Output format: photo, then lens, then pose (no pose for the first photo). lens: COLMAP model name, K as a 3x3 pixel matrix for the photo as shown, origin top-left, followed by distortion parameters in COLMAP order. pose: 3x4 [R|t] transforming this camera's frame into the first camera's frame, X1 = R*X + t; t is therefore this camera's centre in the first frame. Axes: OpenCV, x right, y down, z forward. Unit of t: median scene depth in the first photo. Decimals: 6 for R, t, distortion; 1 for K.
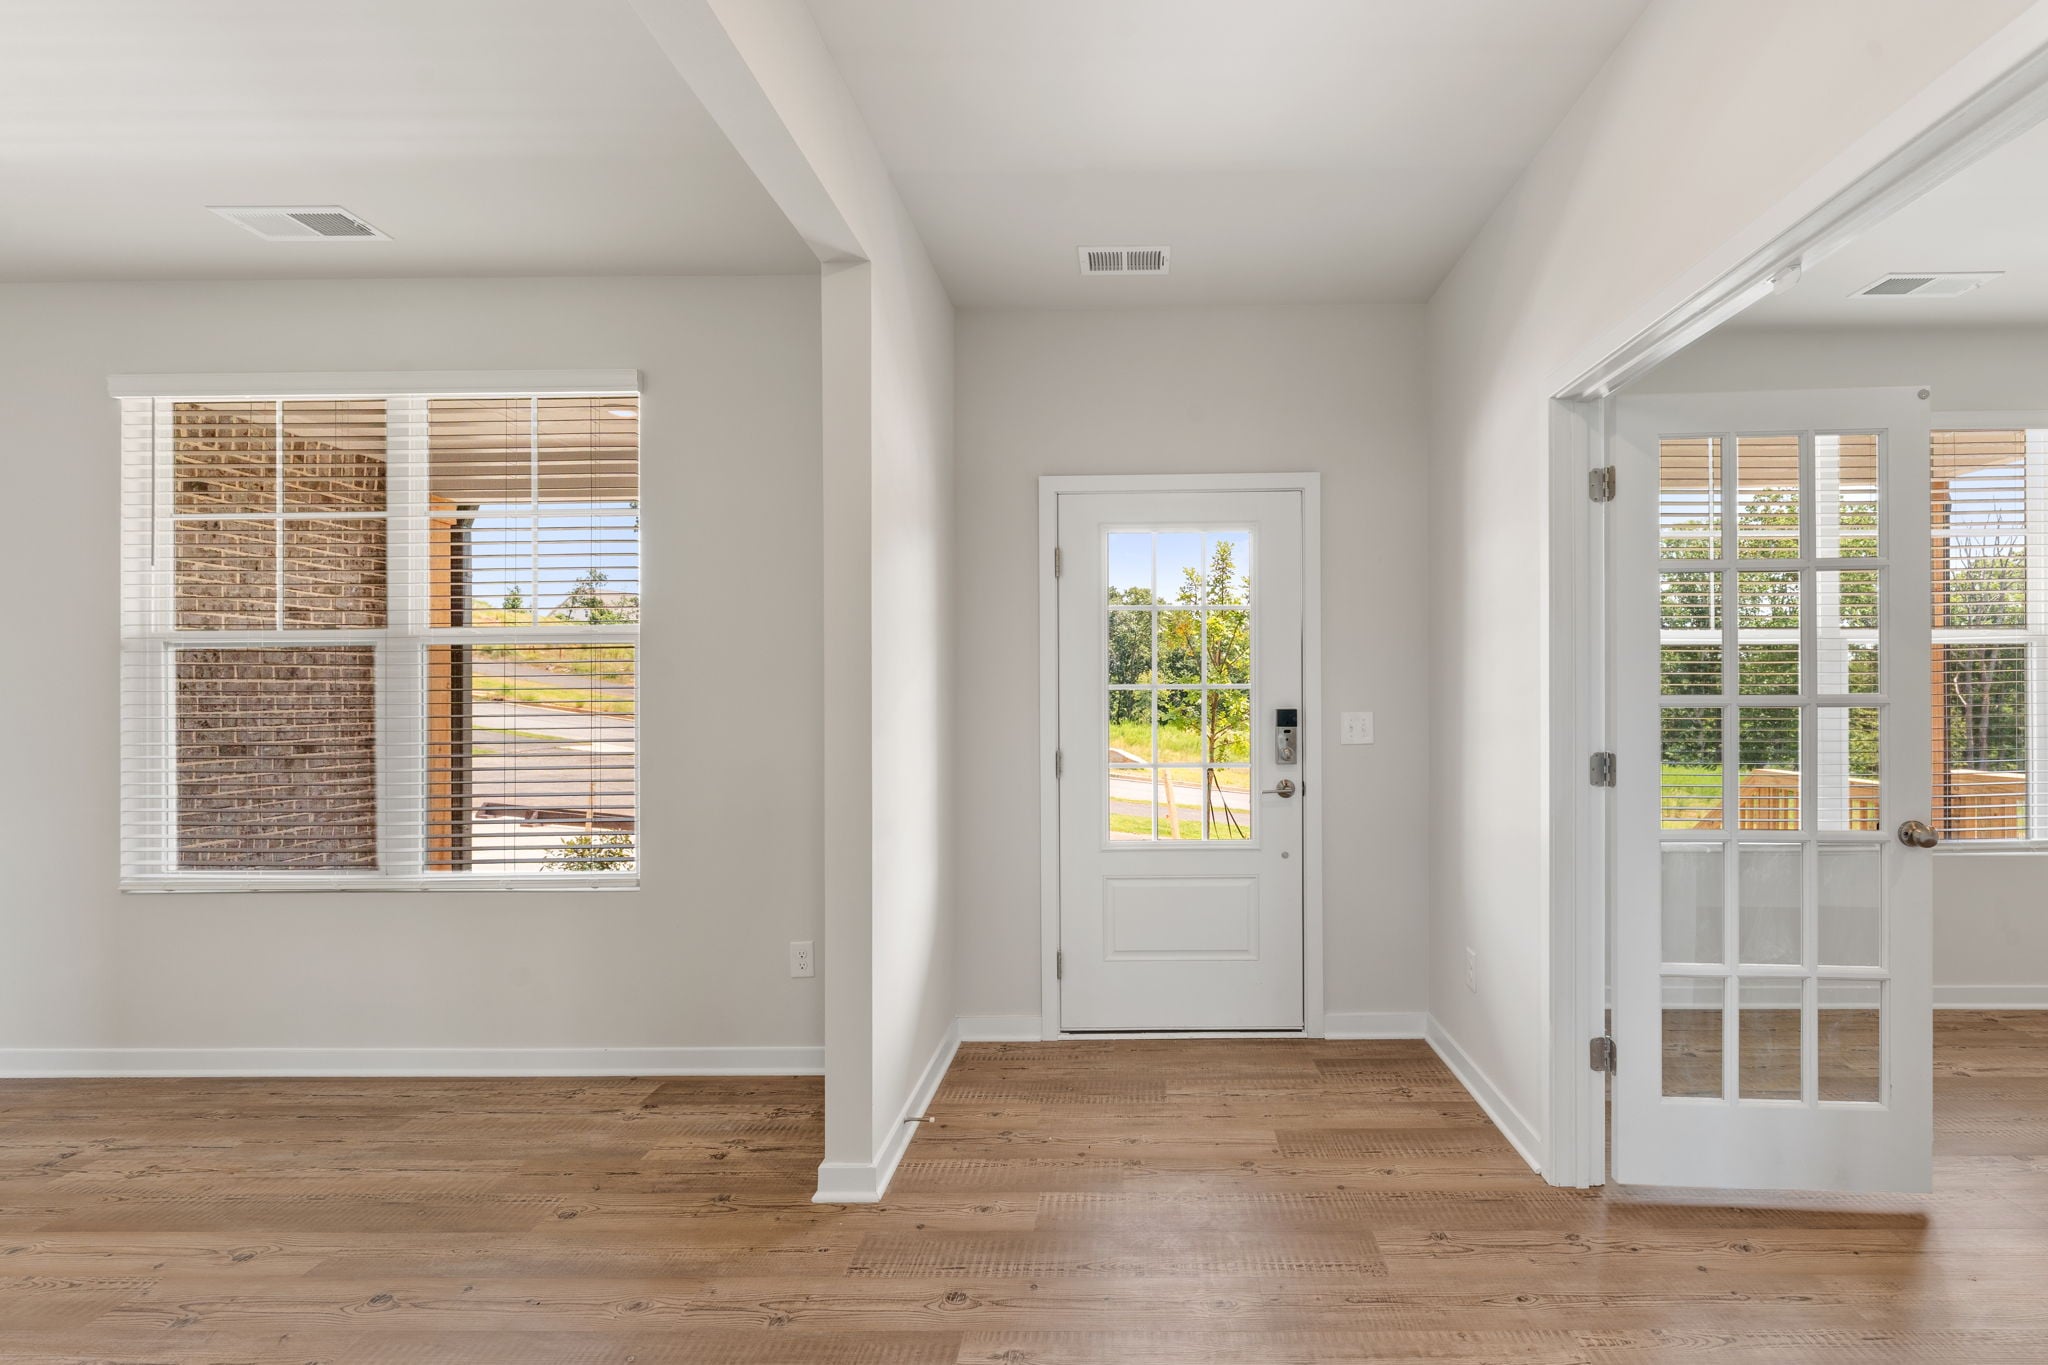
lens RADIAL K [[911.0, 0, 1119.7], [0, 911.0, 679.5], [0, 0, 1]] dist [0.004012, 0.000270]
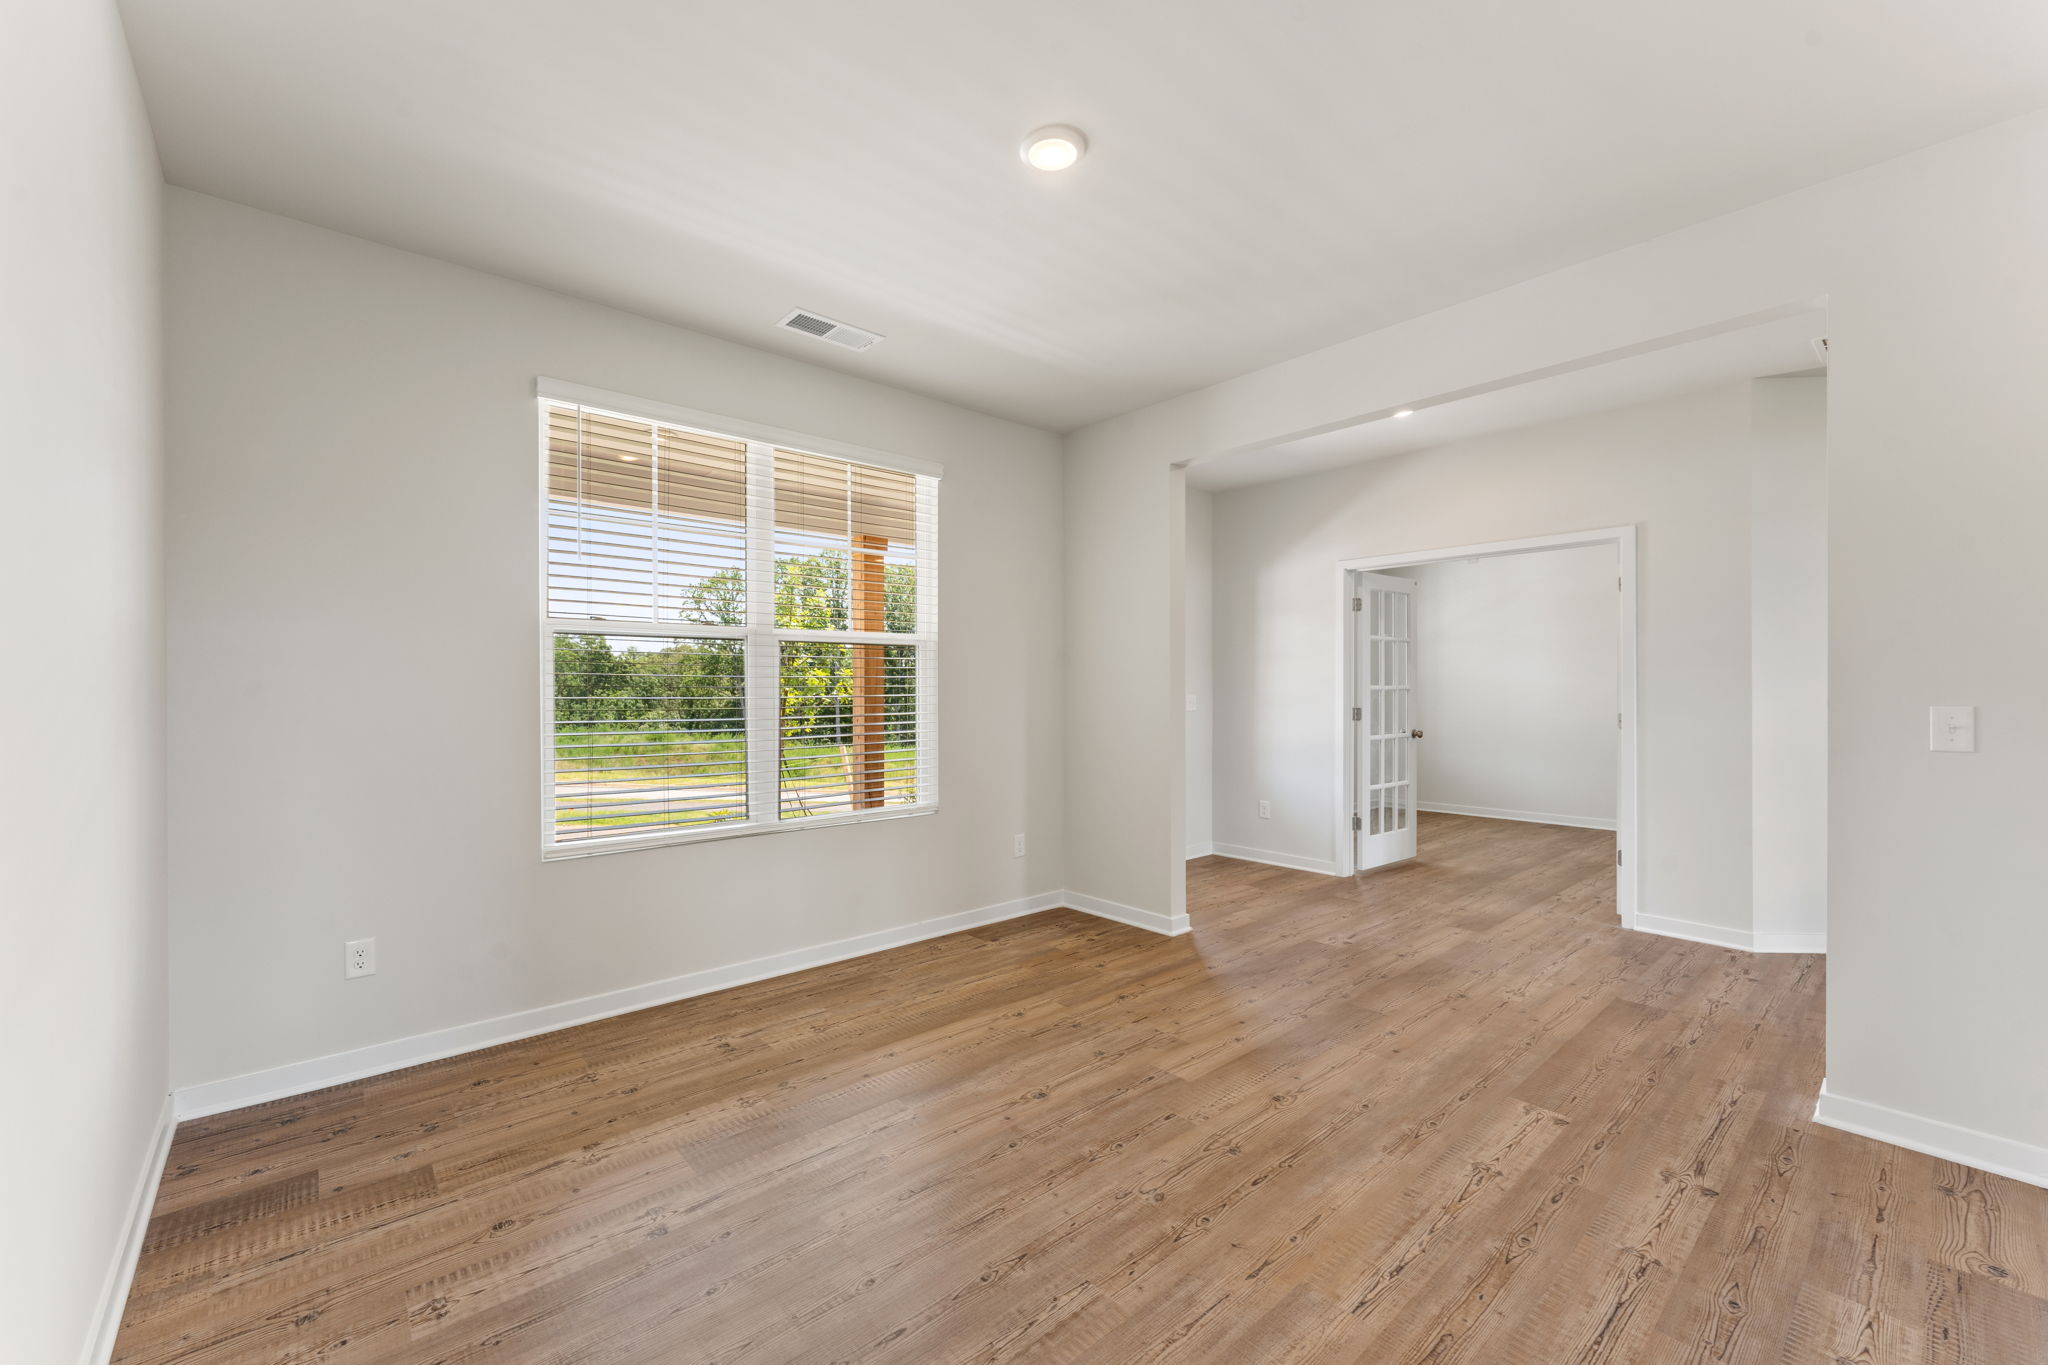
lens RADIAL K [[843.2, 0, 1014.5], [0, 843.2, 694.9], [0, 0, 1]] dist [-0.005508, -0.000559]
pose [[0.750826, -0.004396, 0.660486, -1.342333], [-0.016857, 0.999525, 0.025815, 0.000989], [-0.660285, -0.030516, 0.750395, -0.102839]]
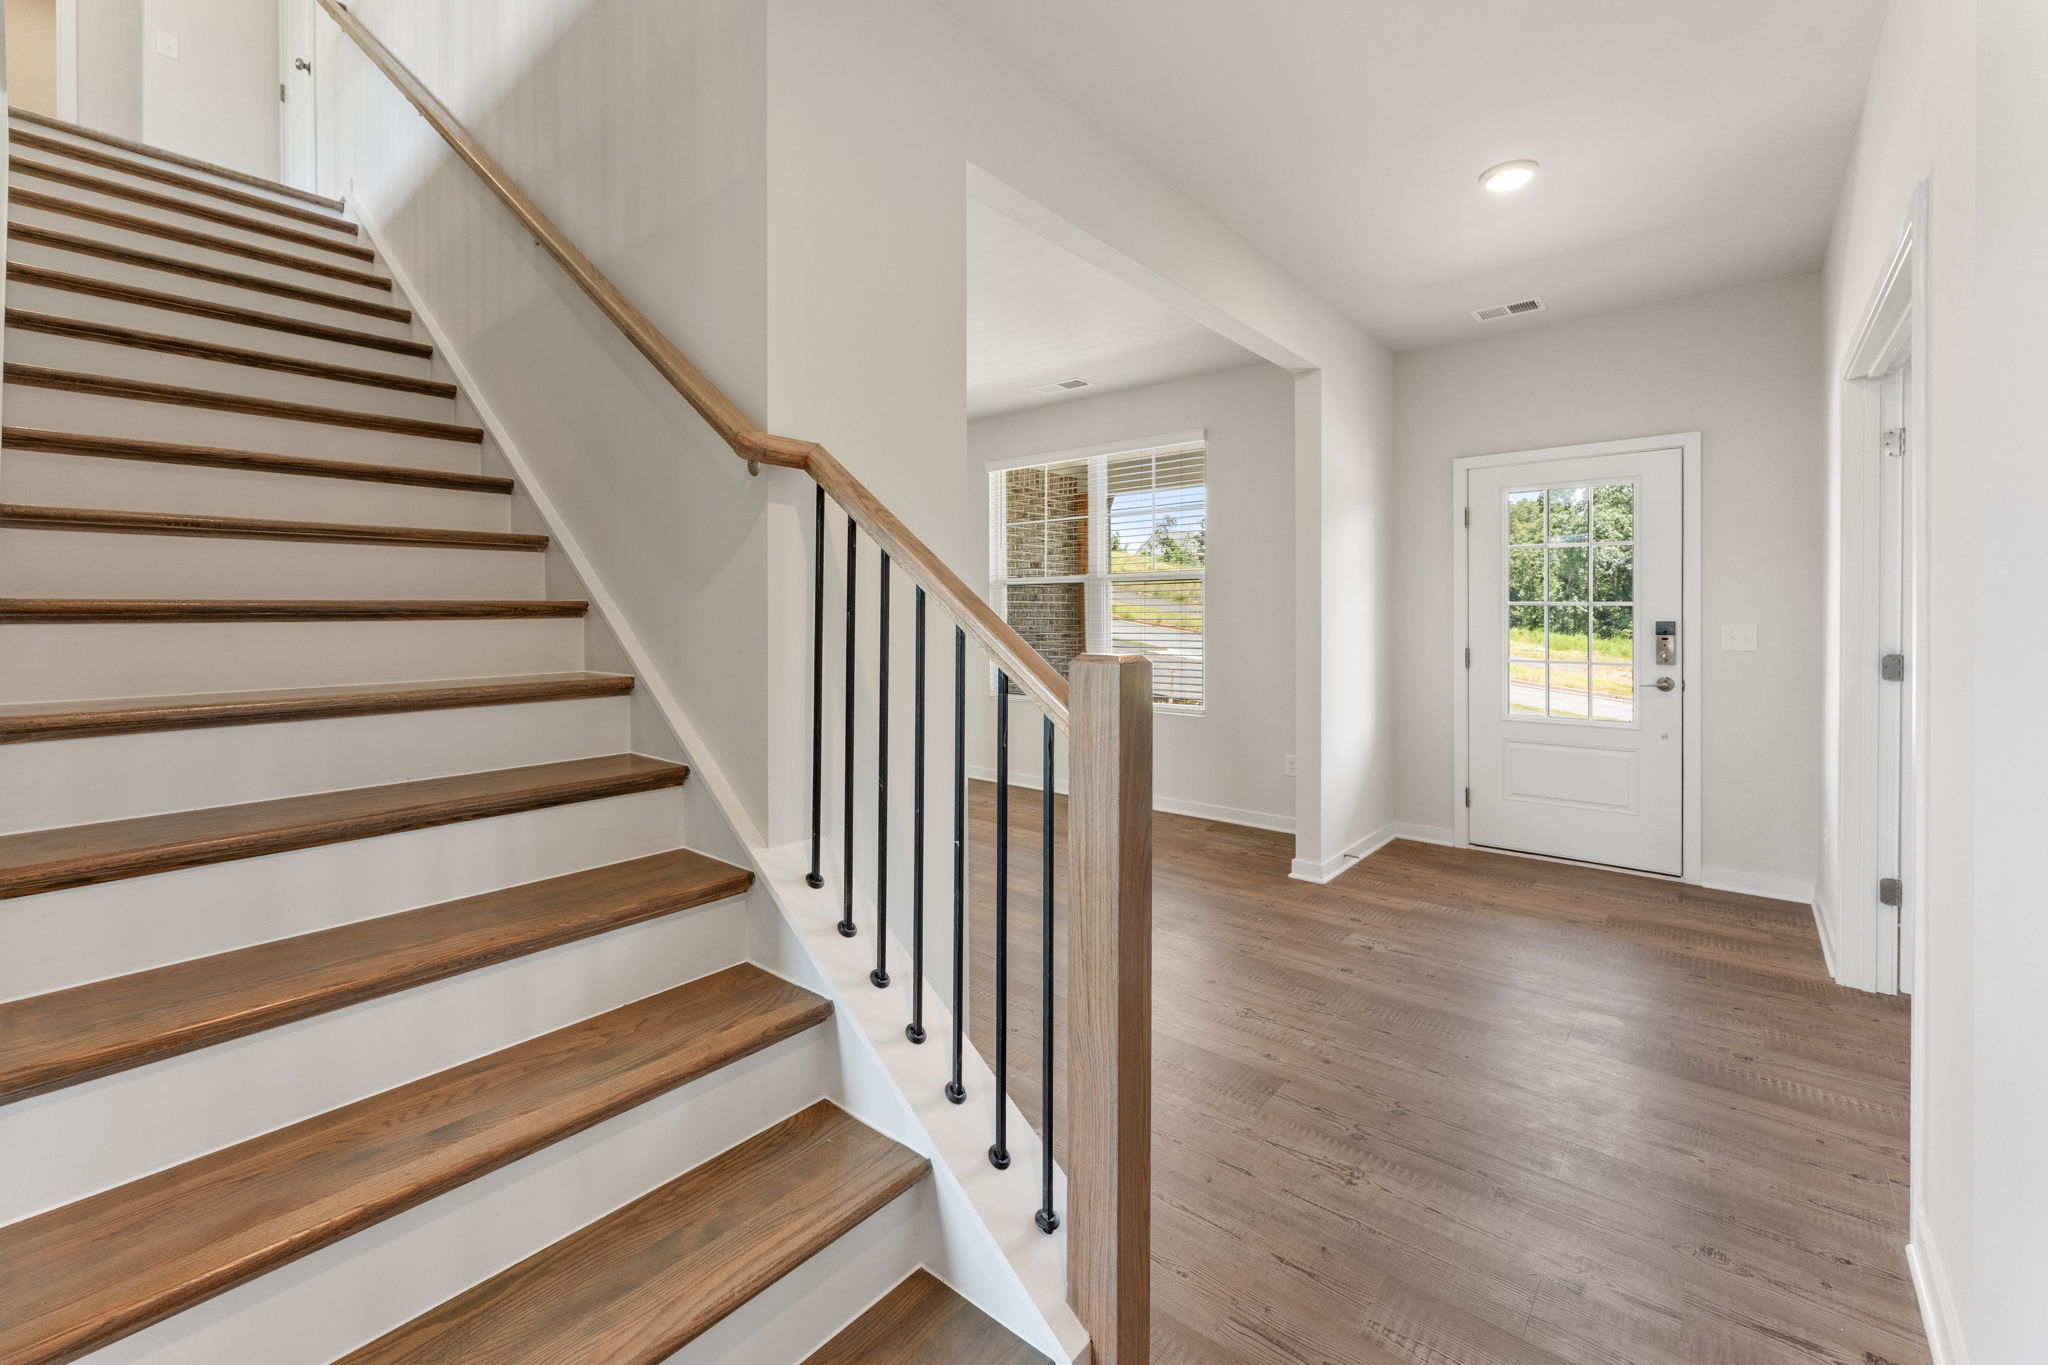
lens RADIAL K [[843.2, 0, 1017.1], [0, 843.2, 615.5], [0, 0, 1]] dist [-0.005508, -0.000559]
pose [[0.766470, 0.007581, -0.642236, 0.253721], [0.002824, 0.999881, 0.015174, 0.004182], [0.642274, -0.013444, 0.766357, -0.500764]]
